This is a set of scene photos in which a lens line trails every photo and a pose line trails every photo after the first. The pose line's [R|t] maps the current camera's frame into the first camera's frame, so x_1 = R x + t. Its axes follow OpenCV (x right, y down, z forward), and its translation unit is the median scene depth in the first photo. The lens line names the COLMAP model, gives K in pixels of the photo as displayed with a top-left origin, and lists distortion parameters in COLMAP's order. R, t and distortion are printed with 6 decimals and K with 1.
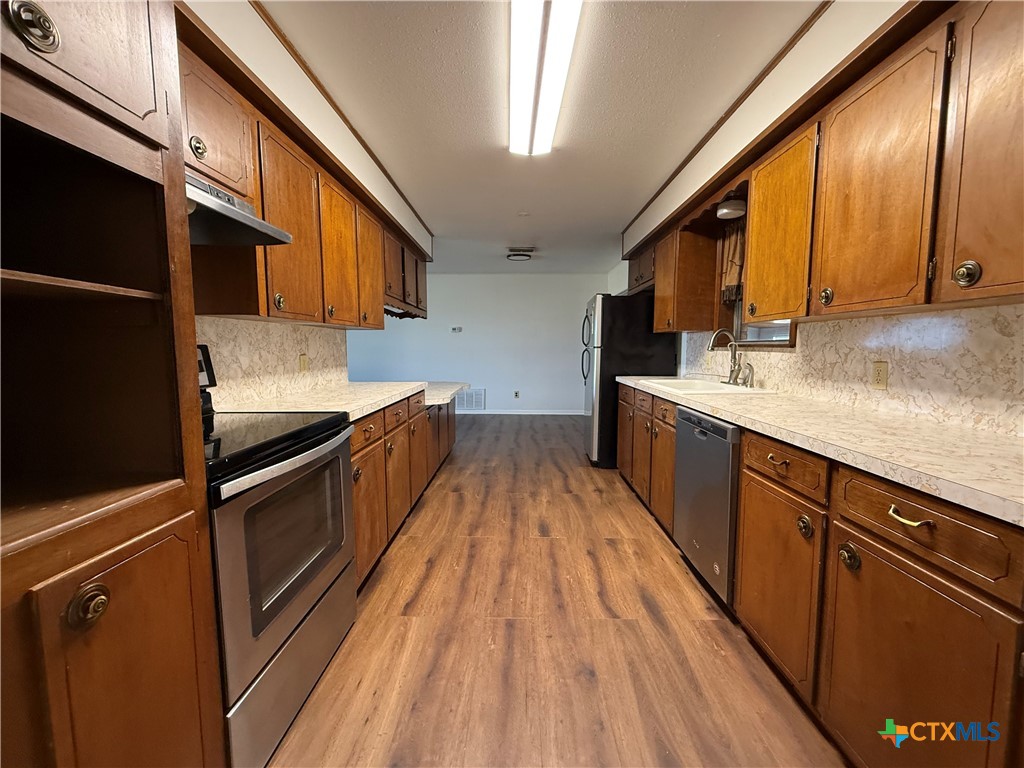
lens RADIAL K [[413.6, 0, 514.7], [0, 413.6, 384.8], [0, 0, 1]] dist [0.000187, -0.000729]
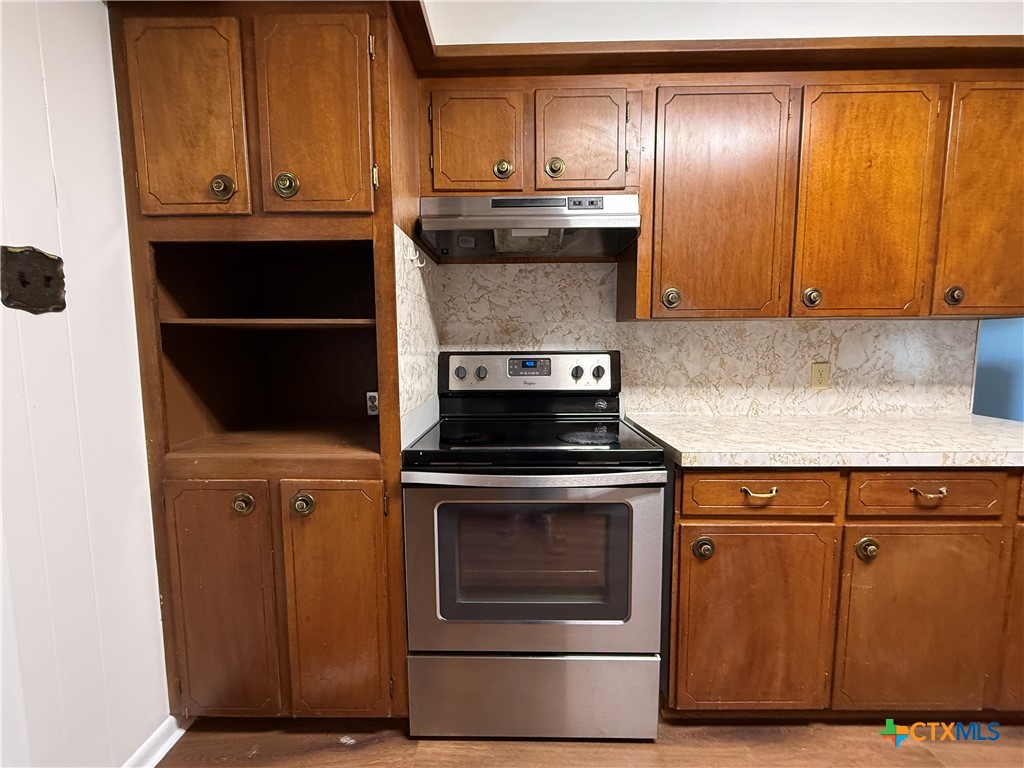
lens RADIAL K [[413.6, 0, 514.7], [0, 413.6, 384.8], [0, 0, 1]] dist [0.000187, -0.000729]
pose [[0.001907, 0.095031, -0.995472, 0.206347], [-0.086852, 0.991728, 0.094508, -0.065236], [0.996219, 0.086278, 0.010145, 0.554350]]
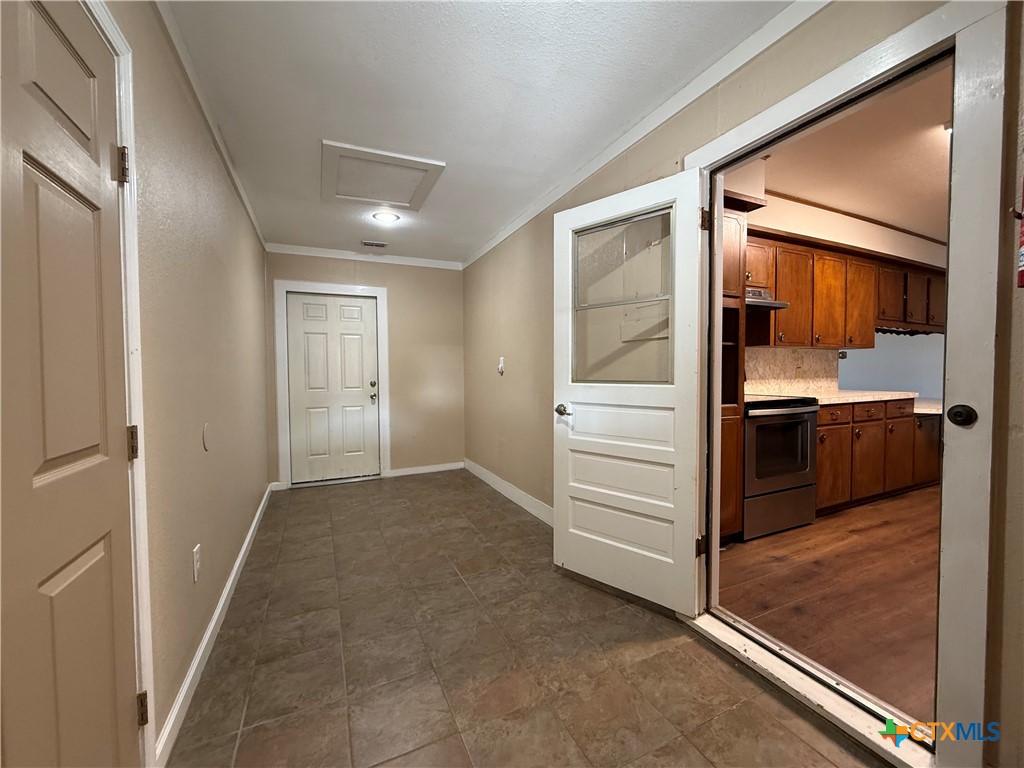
lens RADIAL K [[413.6, 0, 514.7], [0, 413.6, 384.8], [0, 0, 1]] dist [0.000187, -0.000729]
pose [[0.439103, 0.028798, -0.897975, 0.453637], [-0.076117, 0.997085, -0.005244, 0.088289], [0.895207, 0.070654, 0.440015, -0.685674]]
